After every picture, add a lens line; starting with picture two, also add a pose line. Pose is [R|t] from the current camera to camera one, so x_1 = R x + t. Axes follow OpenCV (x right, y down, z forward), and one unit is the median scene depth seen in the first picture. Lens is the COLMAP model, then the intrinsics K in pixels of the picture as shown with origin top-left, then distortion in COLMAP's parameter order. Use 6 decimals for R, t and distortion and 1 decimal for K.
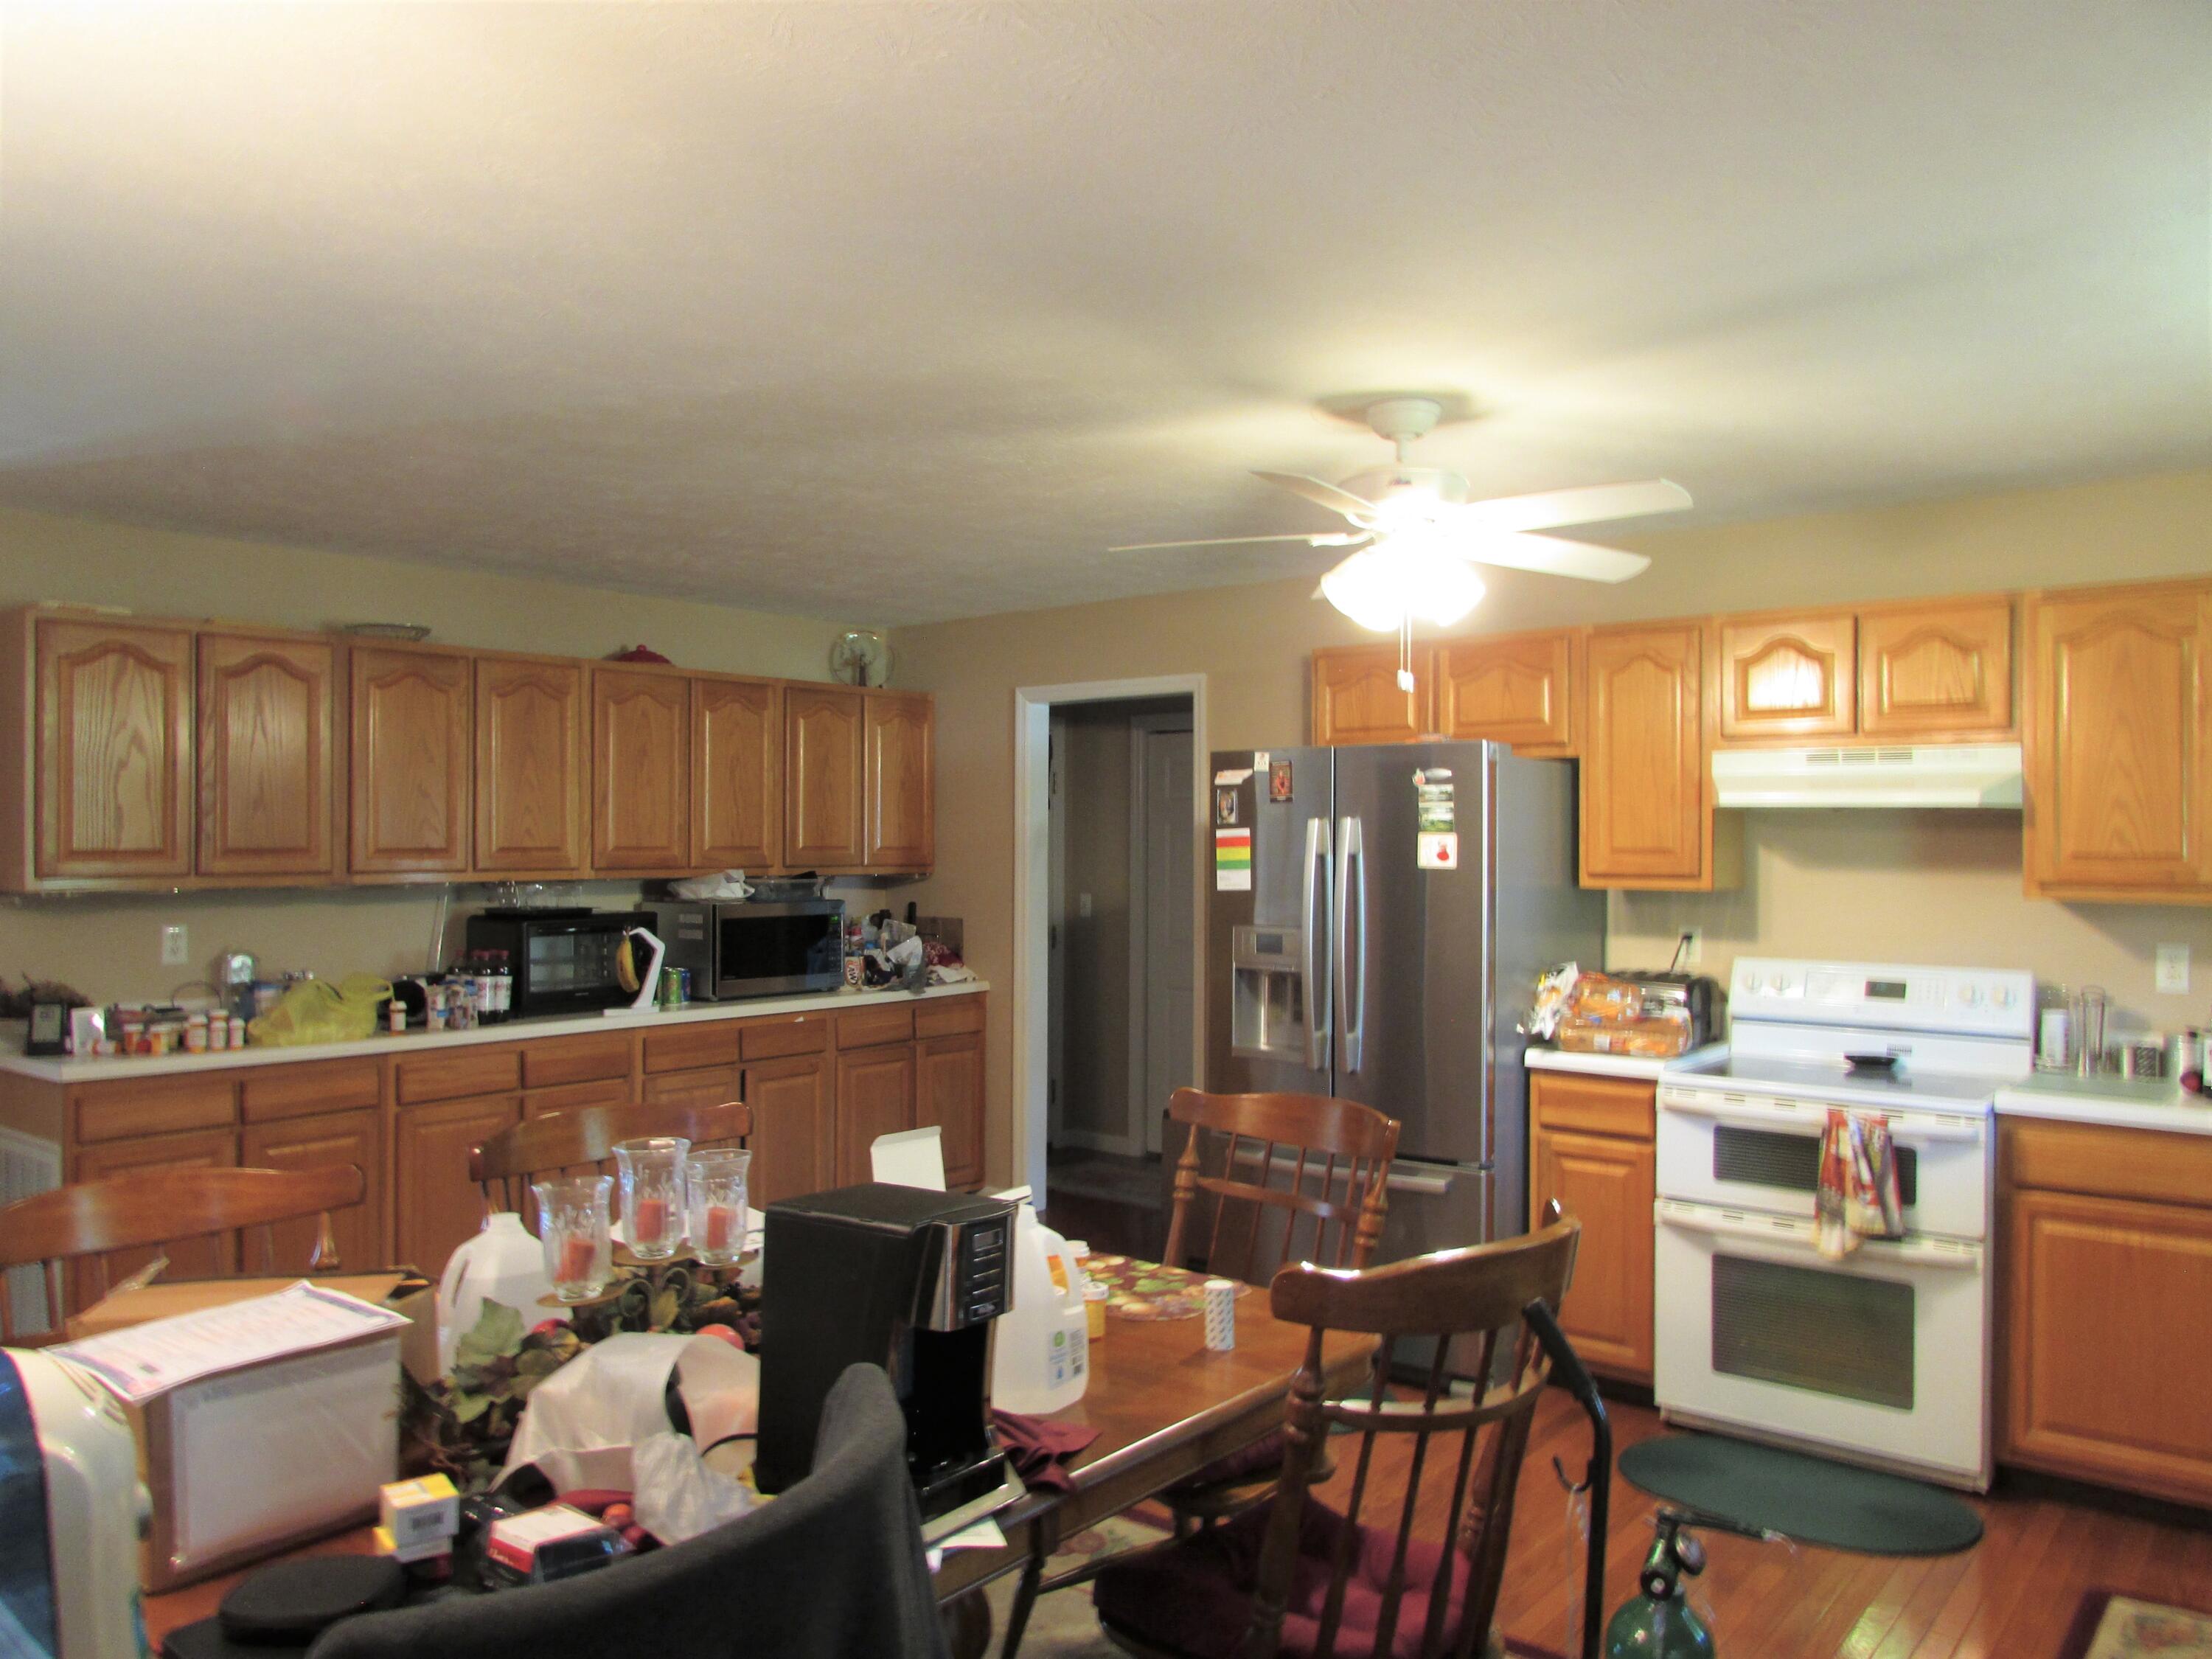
lens RADIAL K [[1611.7, 0, 1106.0], [0, 1611.7, 829.5], [0, 0, 1]] dist [-0.005292, -0.001642]
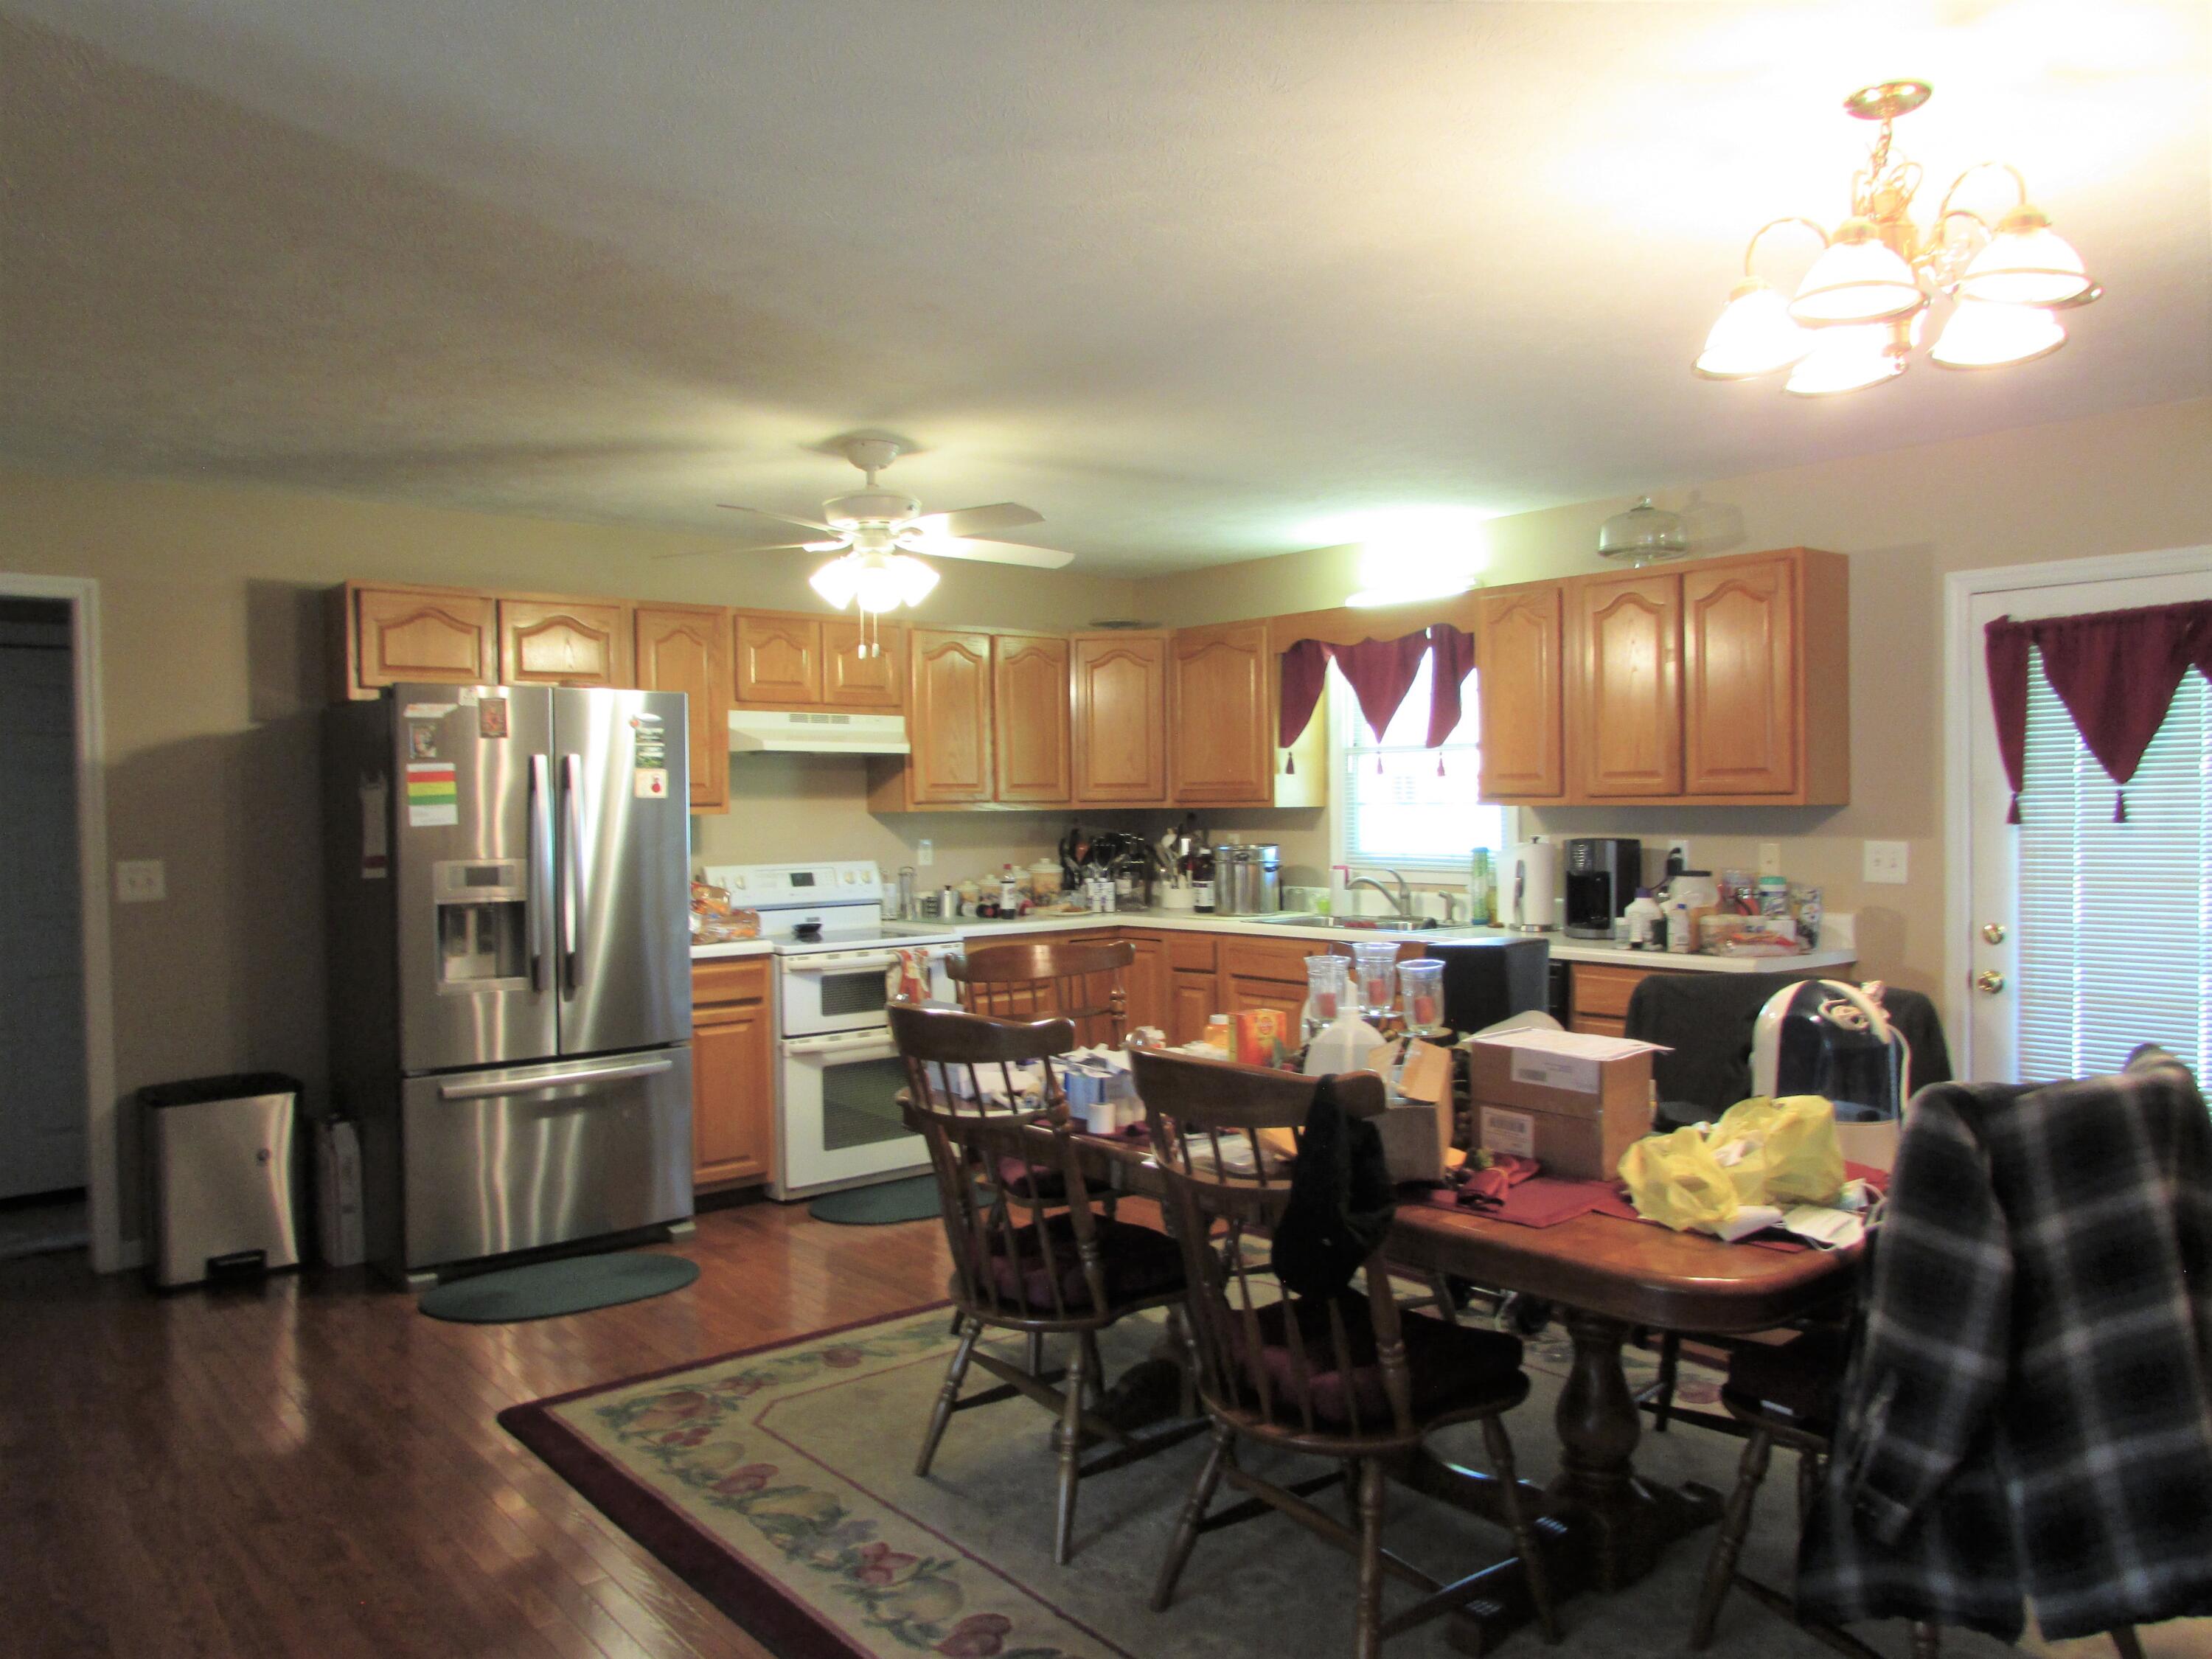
lens RADIAL K [[1578.4, 0, 1106.0], [0, 1578.4, 829.5], [0, 0, 1]] dist [-0.029874, 0.006877]
pose [[0.193784, -0.025065, 0.980724, -0.866029], [0.003627, 0.999685, 0.024832, 0.019691], [-0.981038, -0.001255, 0.193814, 0.455192]]
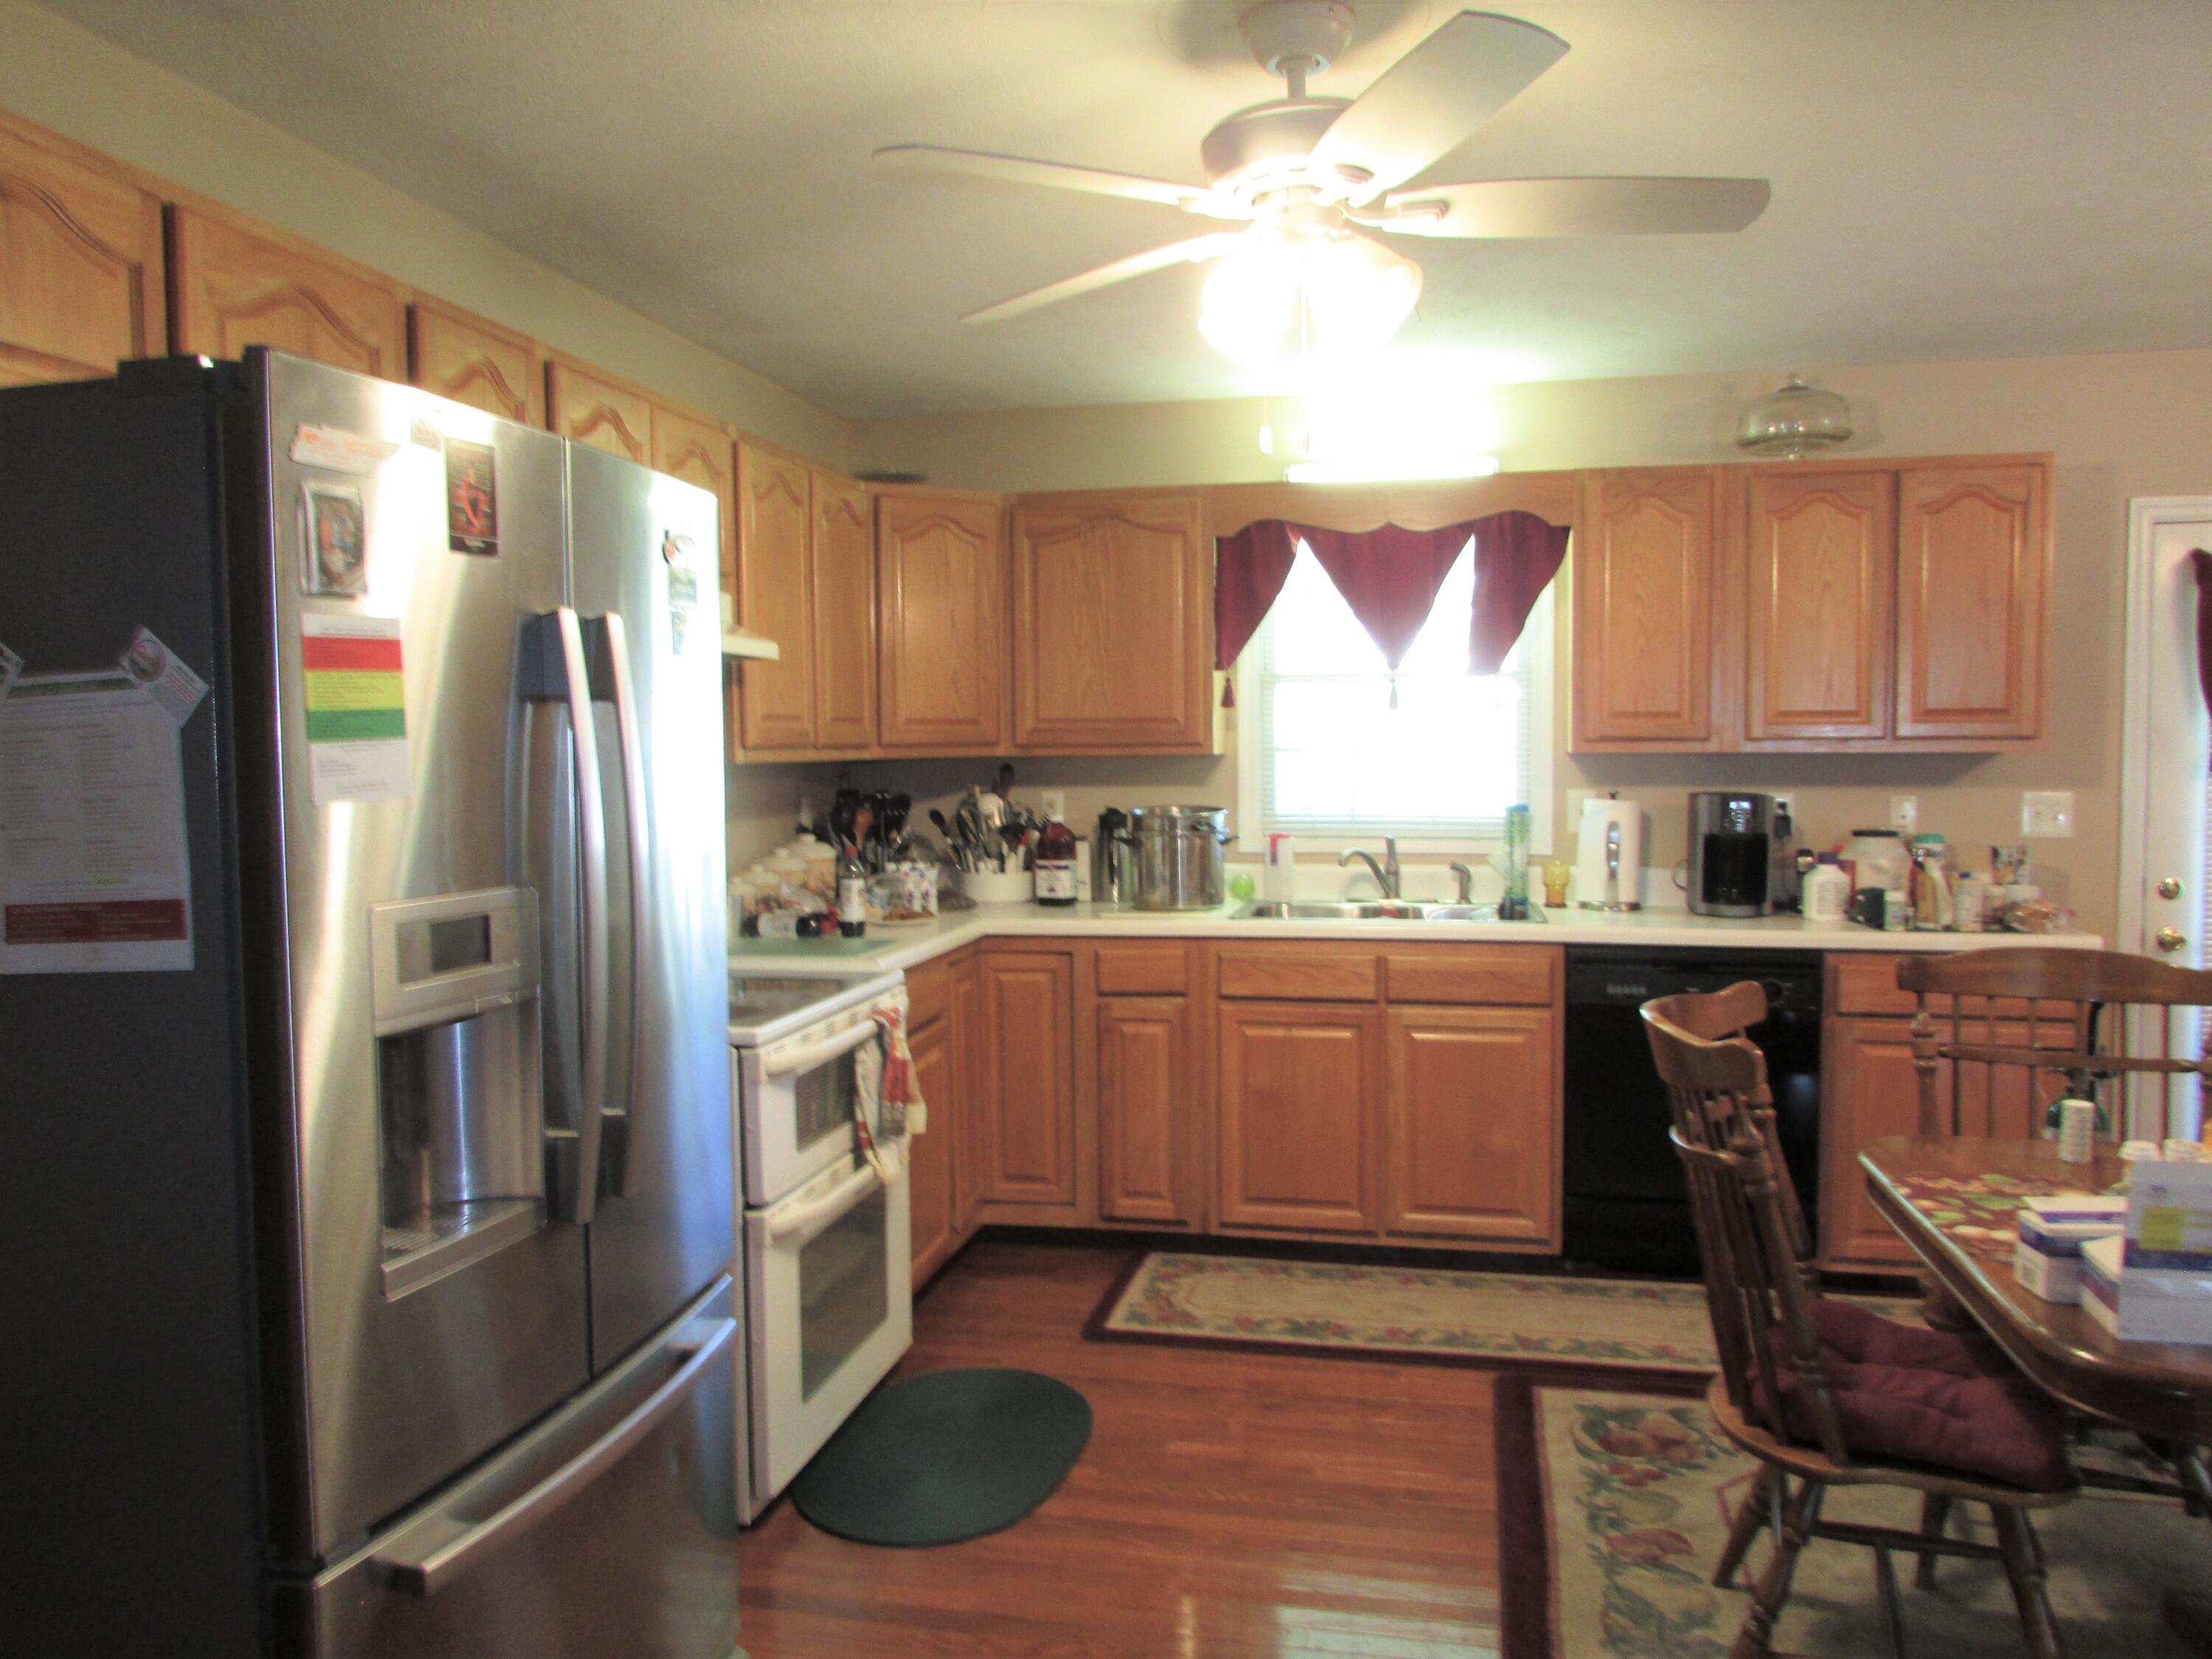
lens RADIAL K [[1578.4, 0, 1106.0], [0, 1578.4, 829.5], [0, 0, 1]] dist [-0.029874, 0.006877]
pose [[-0.451863, -0.050329, 0.890666, -0.299999], [-0.002090, 0.998464, 0.055361, 0.027782], [-0.892085, 0.023154, -0.451274, 1.118479]]
